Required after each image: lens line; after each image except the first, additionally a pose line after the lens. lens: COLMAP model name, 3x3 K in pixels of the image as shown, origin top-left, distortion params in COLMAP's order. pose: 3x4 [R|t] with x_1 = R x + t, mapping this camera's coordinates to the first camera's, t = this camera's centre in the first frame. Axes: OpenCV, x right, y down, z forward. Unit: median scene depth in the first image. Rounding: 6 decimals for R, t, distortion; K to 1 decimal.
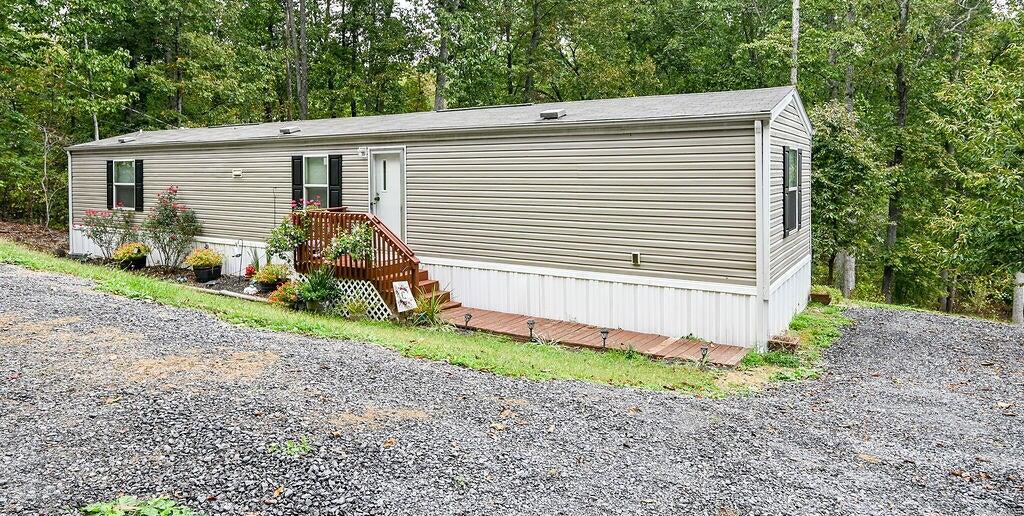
lens RADIAL K [[615.1, 0, 498.2], [0, 615.1, 186.9], [0, 0, 1]] dist [-0.000018, 0.000832]
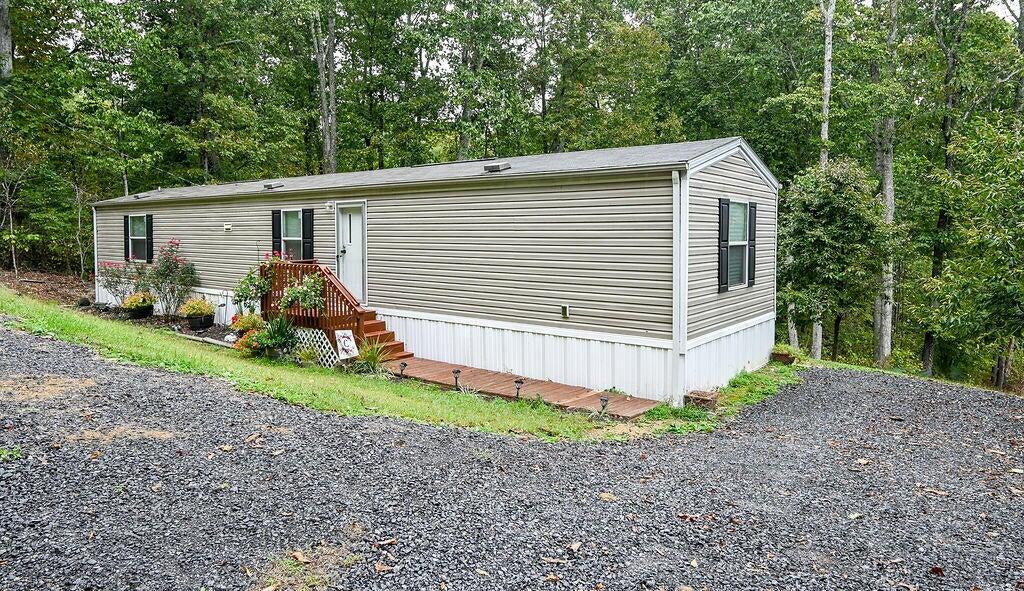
lens RADIAL K [[616.8, 0, 510.1], [0, 616.8, 262.8], [0, 0, 1]] dist [0.003364, 0.000124]
pose [[0.995943, 0.010268, -0.089402, 0.163435], [-0.008290, 0.999713, 0.022461, 0.012132], [0.089607, -0.021629, 0.995742, -0.002547]]
